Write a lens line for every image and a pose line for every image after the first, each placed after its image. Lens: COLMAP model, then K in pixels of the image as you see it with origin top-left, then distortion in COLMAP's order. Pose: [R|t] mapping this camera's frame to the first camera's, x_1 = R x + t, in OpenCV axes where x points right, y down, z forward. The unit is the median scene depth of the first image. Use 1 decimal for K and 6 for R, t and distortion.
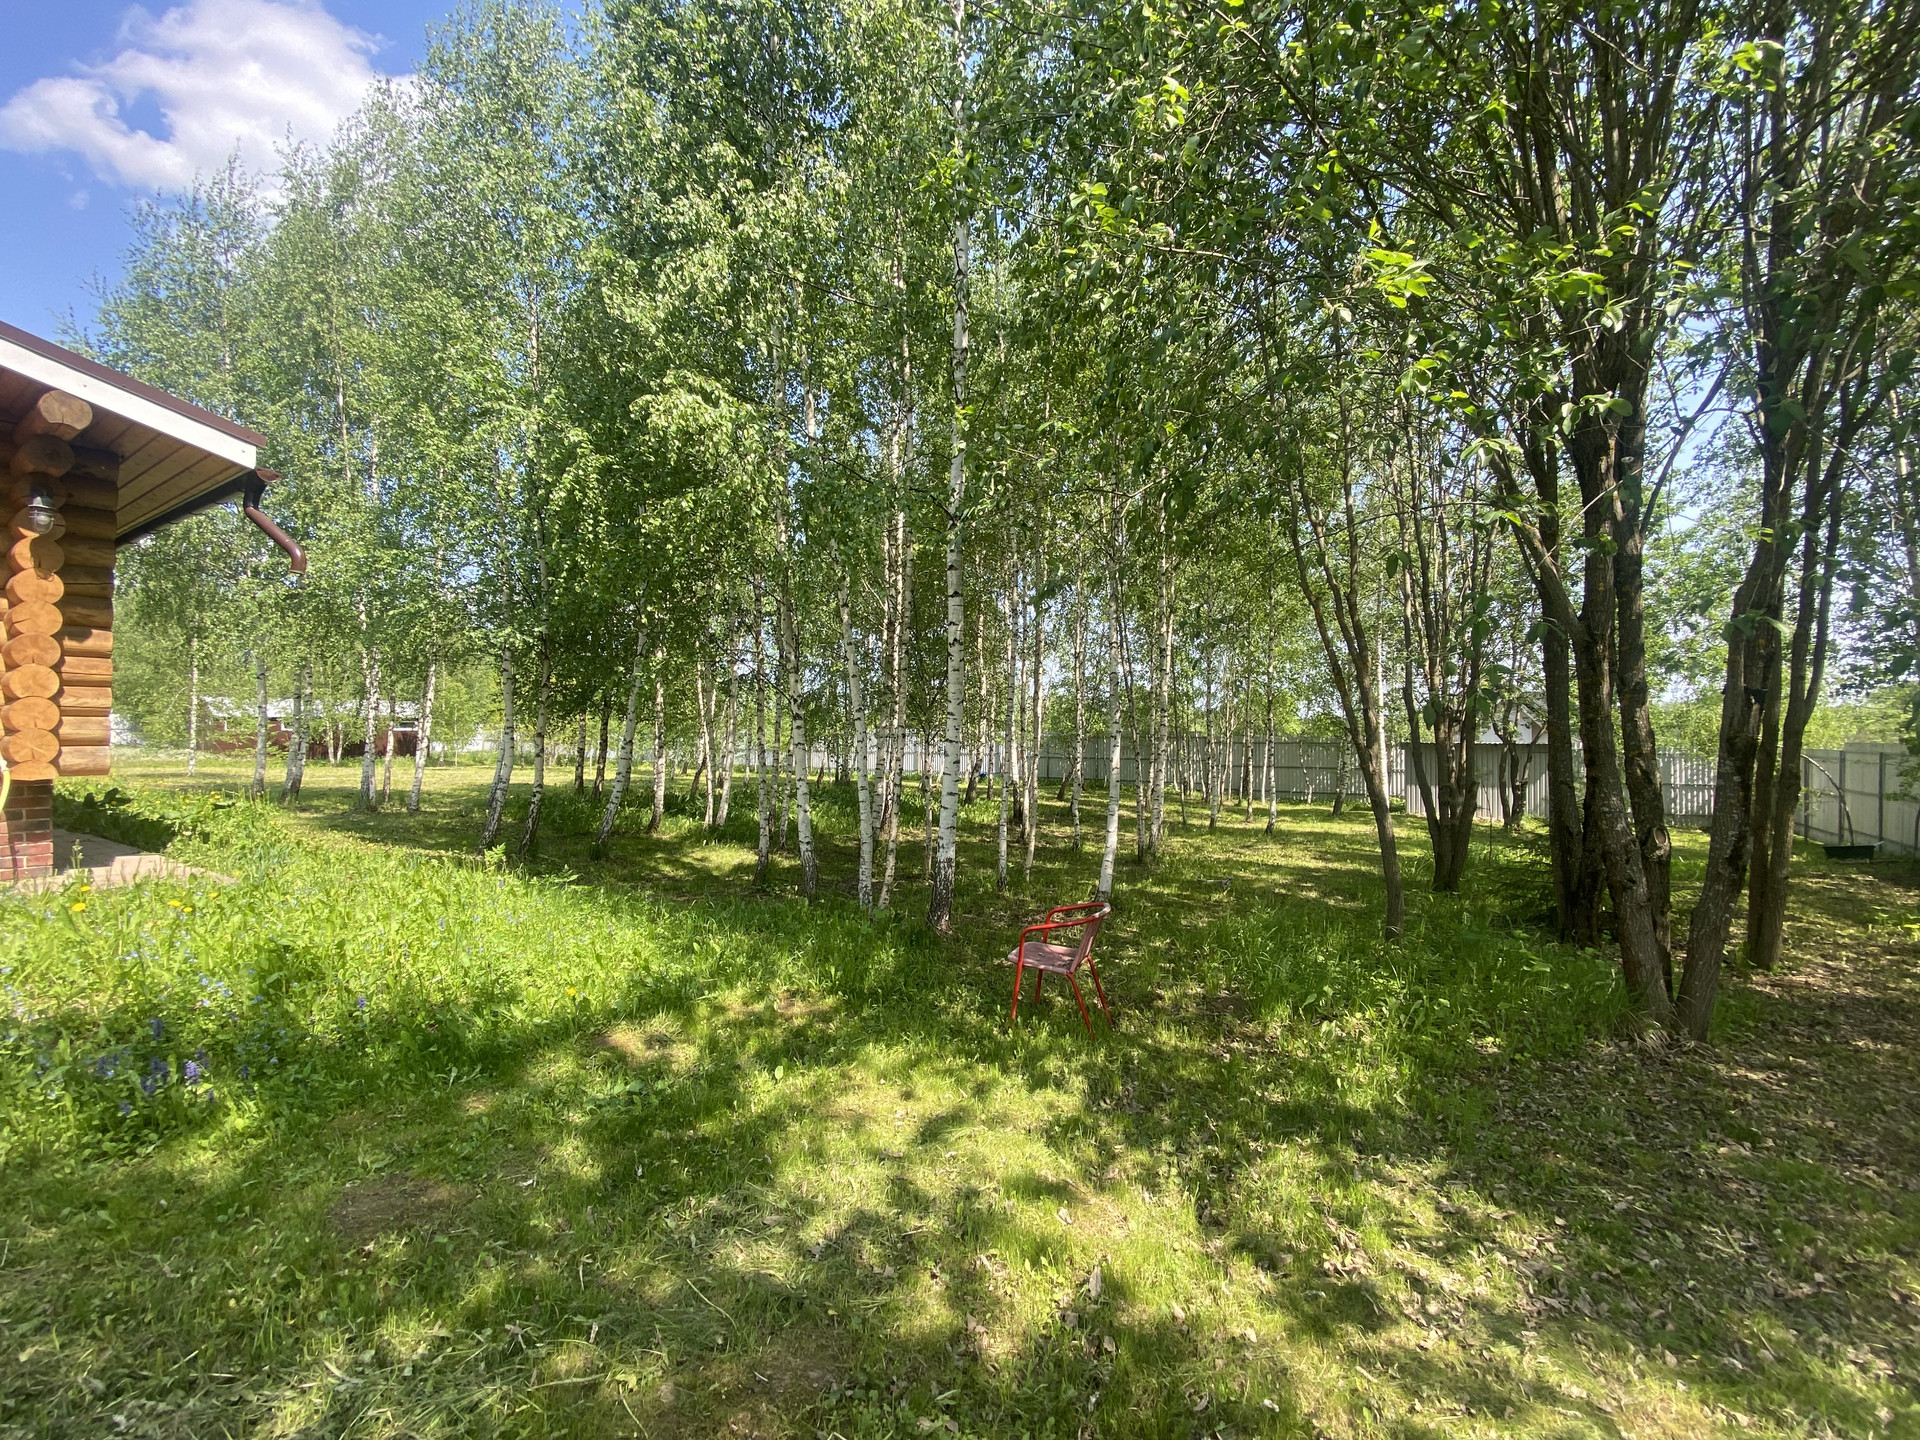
lens RADIAL K [[787.4, 0, 960.0], [0, 787.4, 720.0], [0, 0, 1]] dist [0.024152, -0.022527]
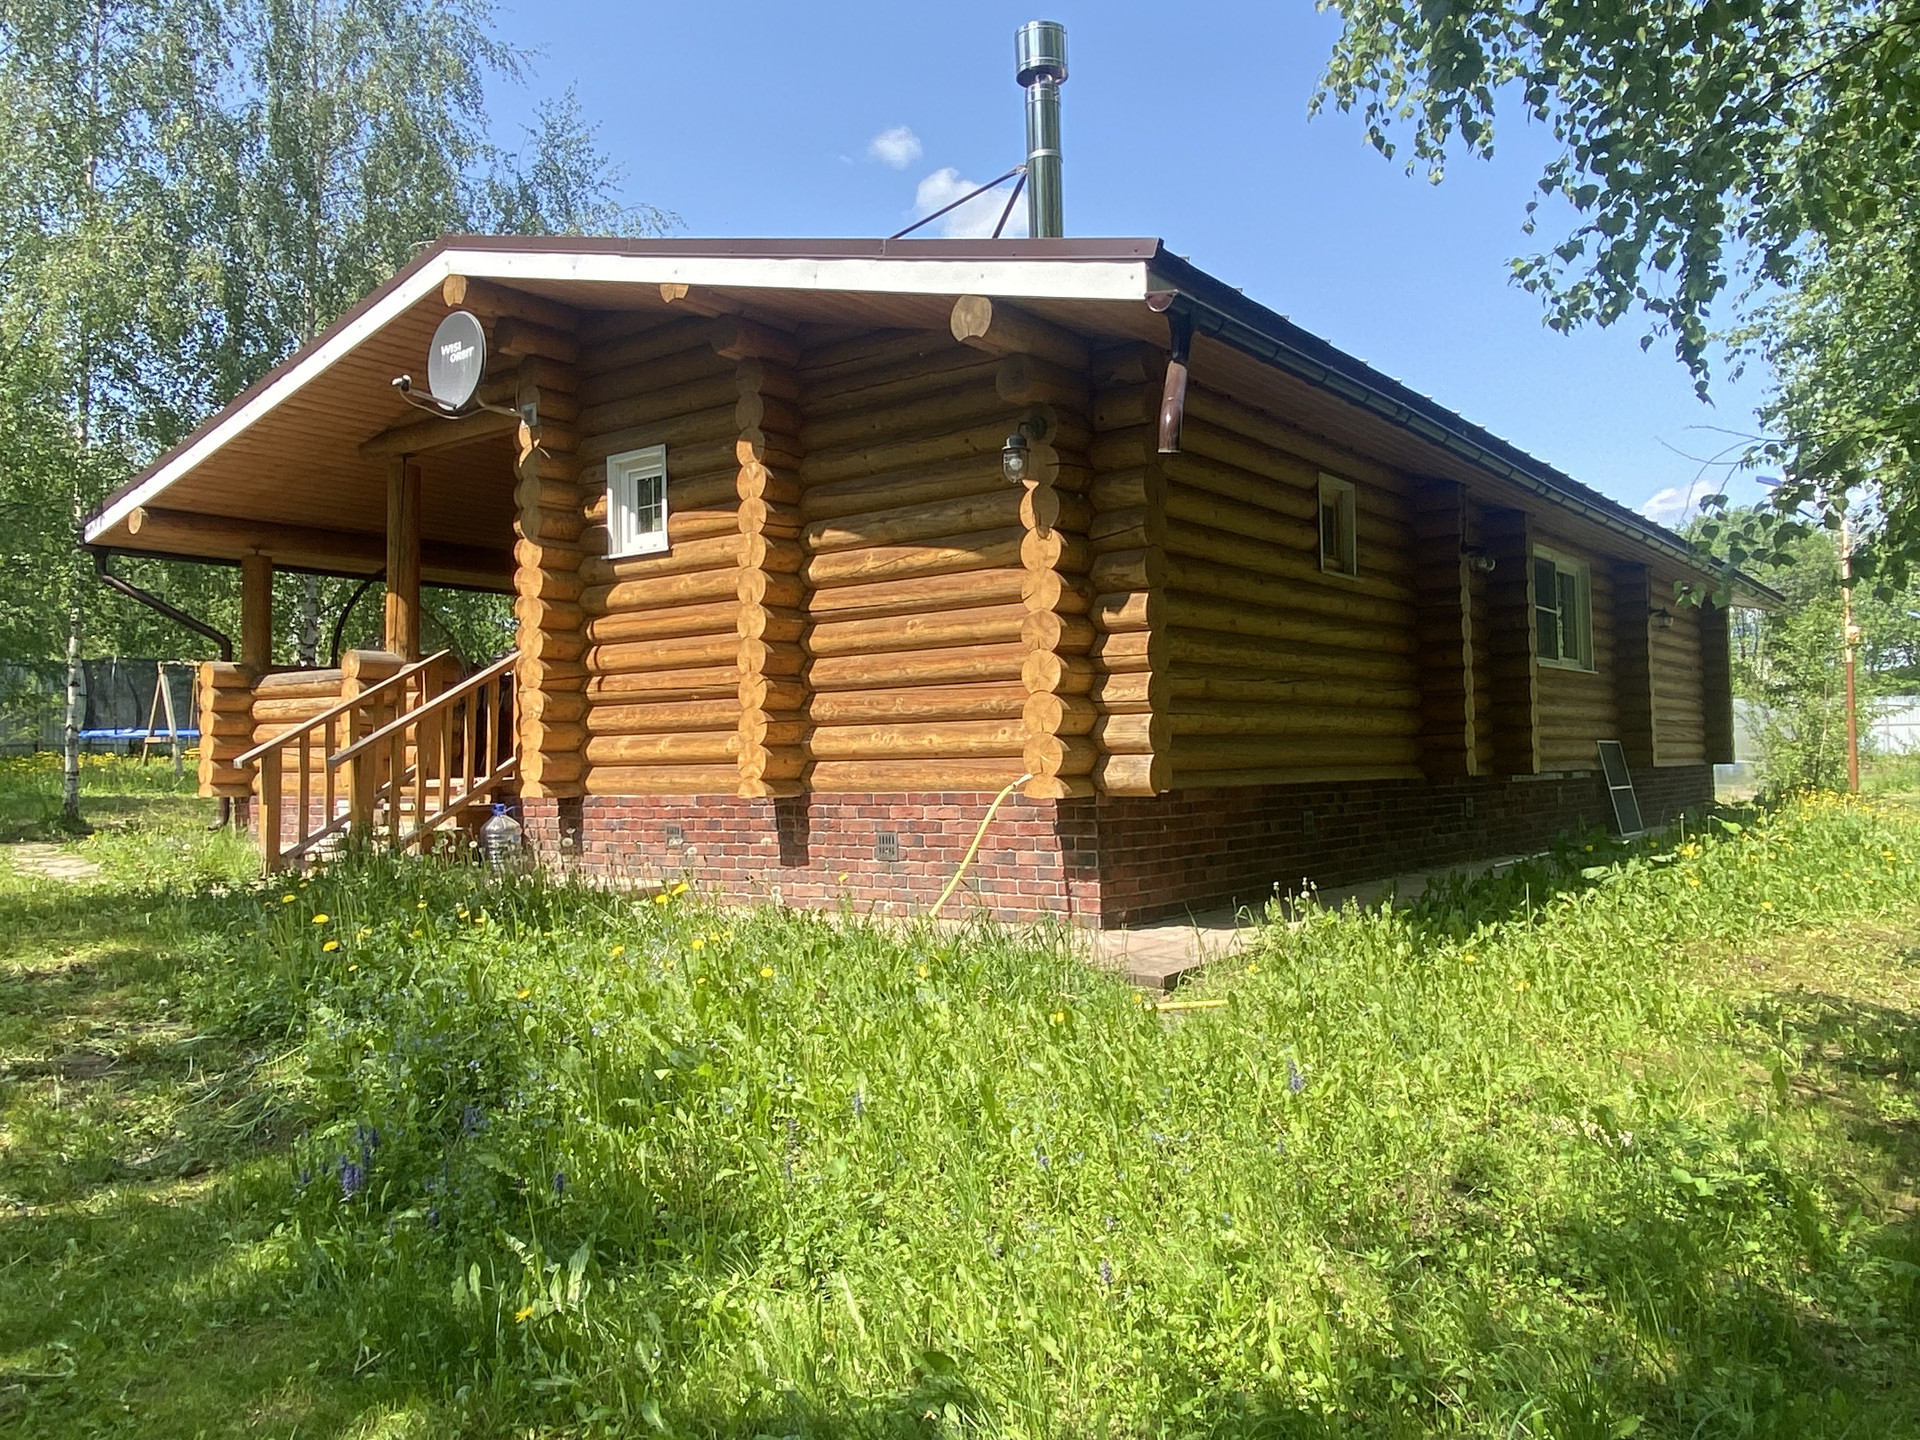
lens RADIAL K [[1429.4, 0, 960.0], [0, 1429.4, 720.0], [0, 0, 1]] dist [0.064360, -0.062217]
pose [[-0.091696, -0.033527, -0.995222, 0.224619], [0.028109, 0.998948, -0.036242, 0.045083], [0.995390, -0.031298, -0.090657, 0.983145]]
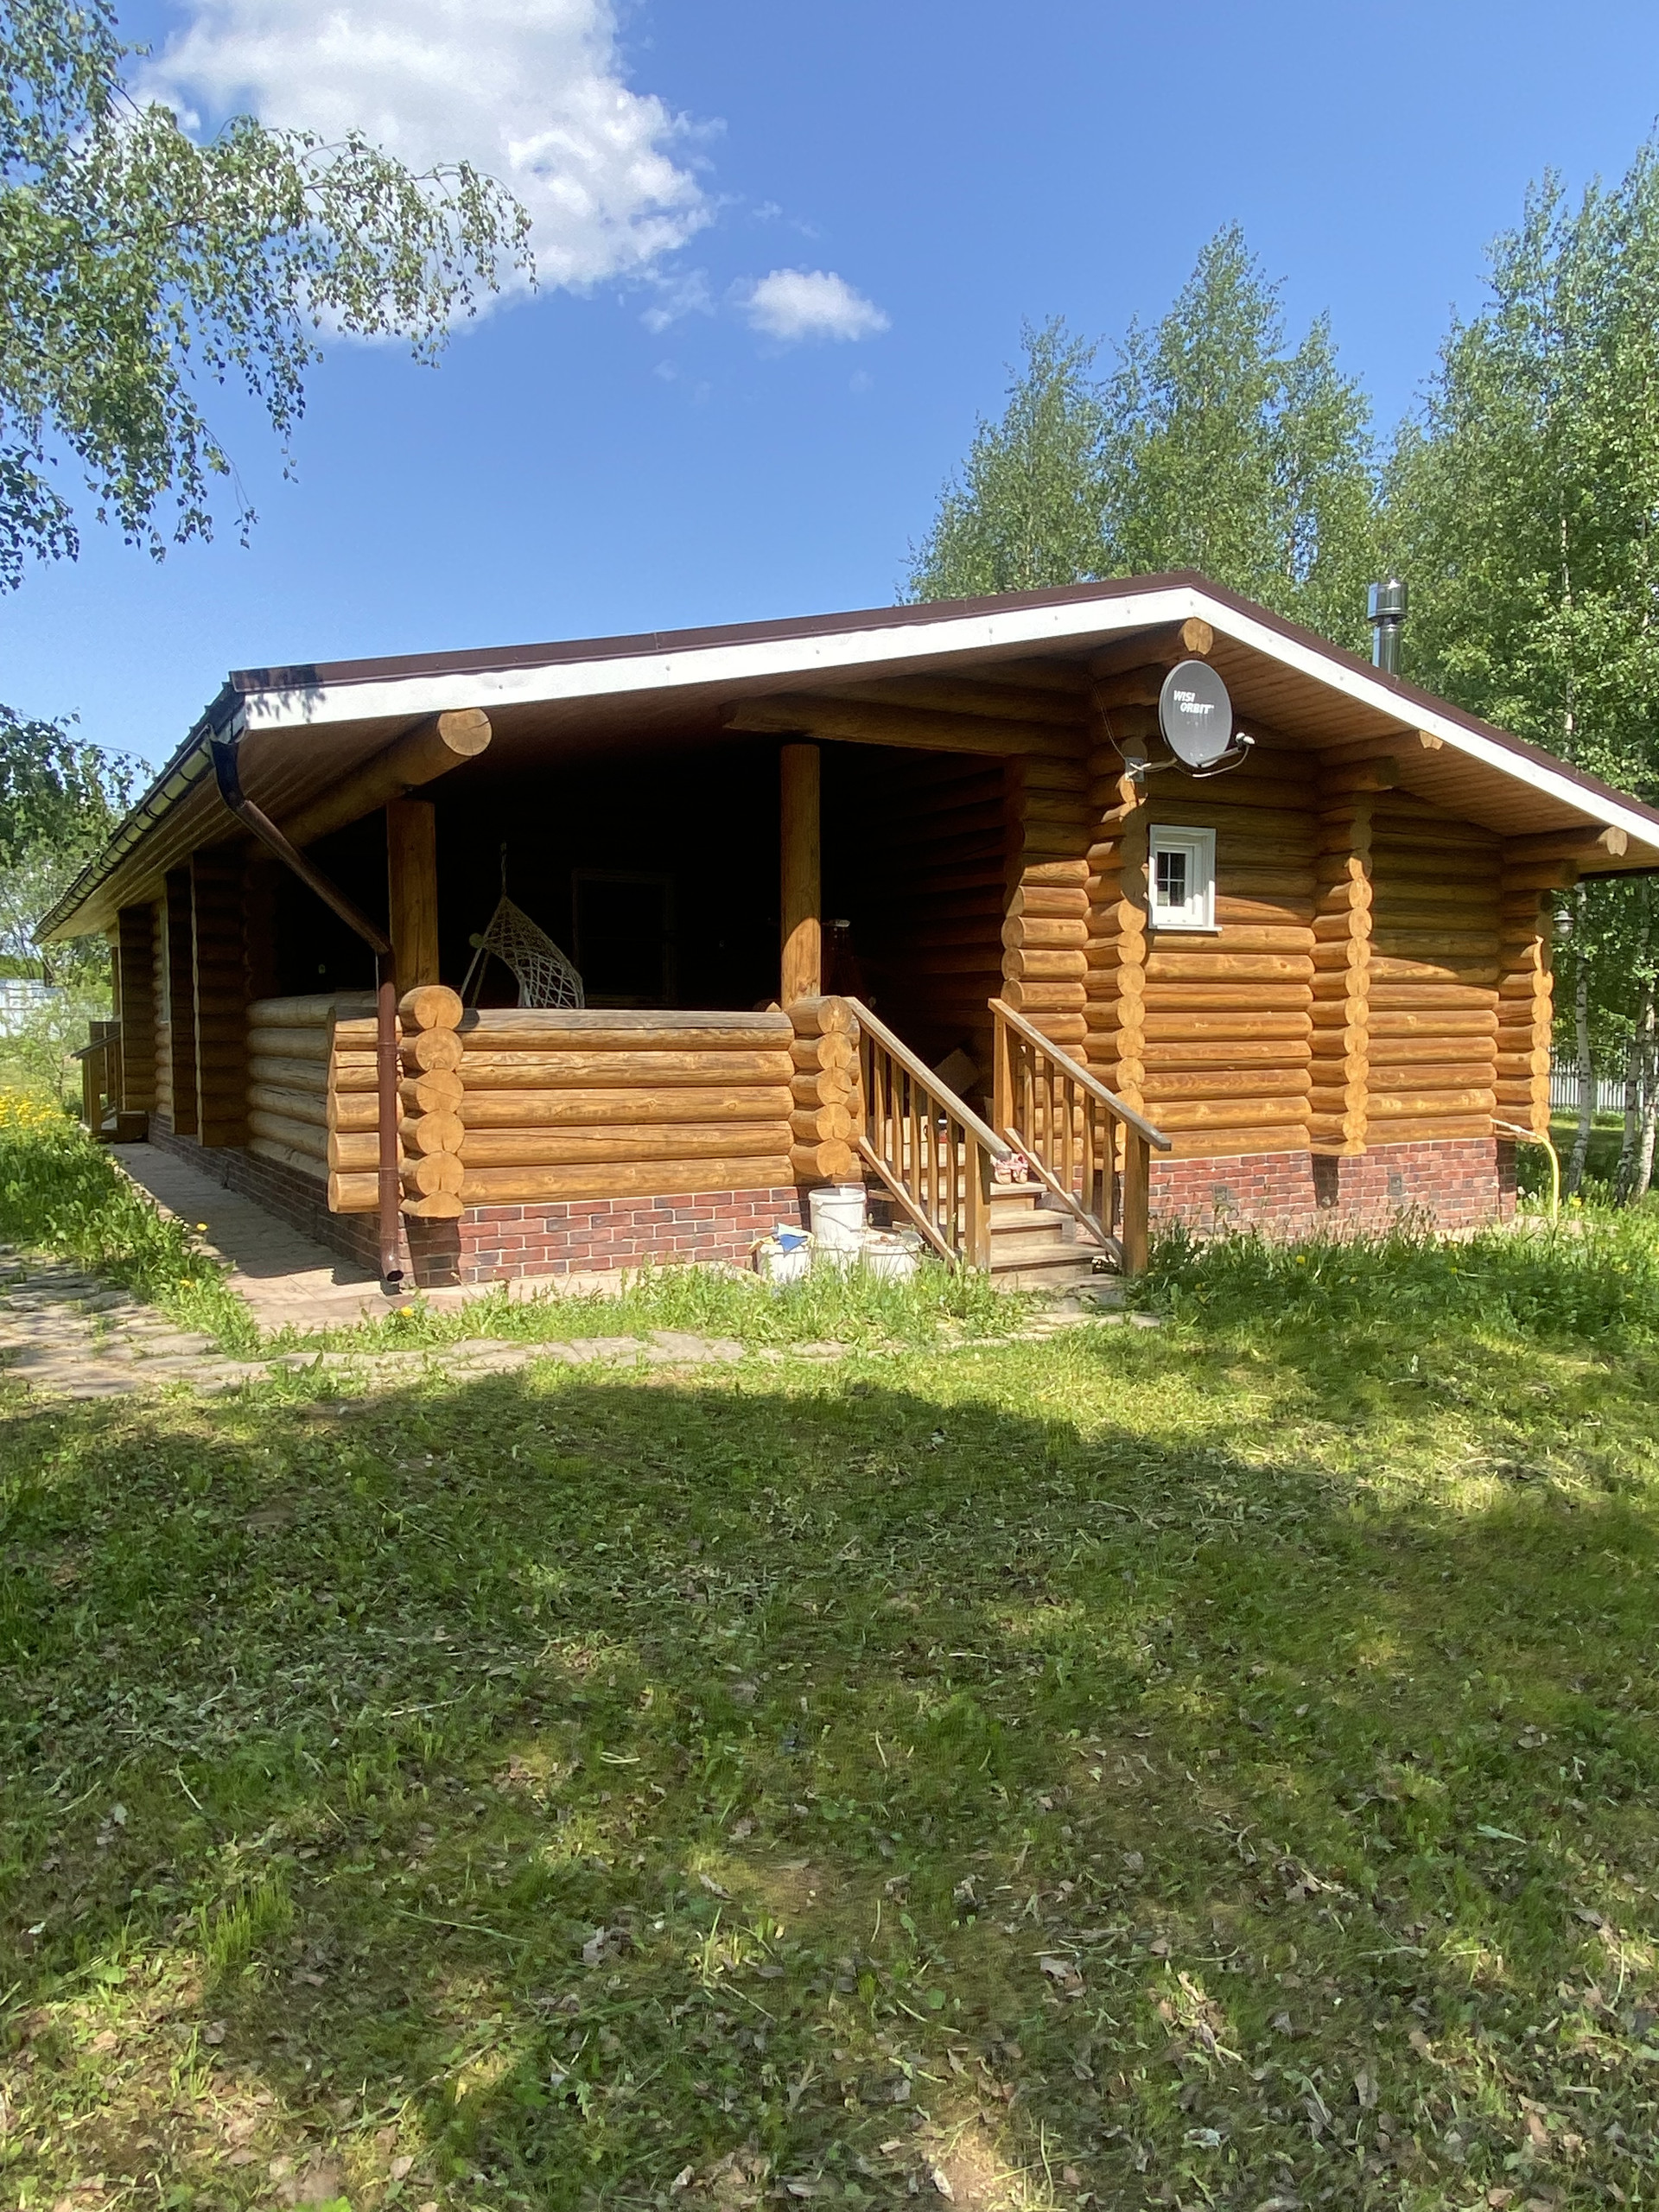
lens RADIAL K [[1478.9, 0, 846.7], [0, 1478.9, 1104.1], [0, 0, 1]] dist [0.091910, -0.094973]
pose [[0.883486, 0.018246, -0.468102, -0.984340], [0.013790, 0.997795, 0.064920, -0.140748], [0.468255, -0.063811, 0.881286, -1.471059]]
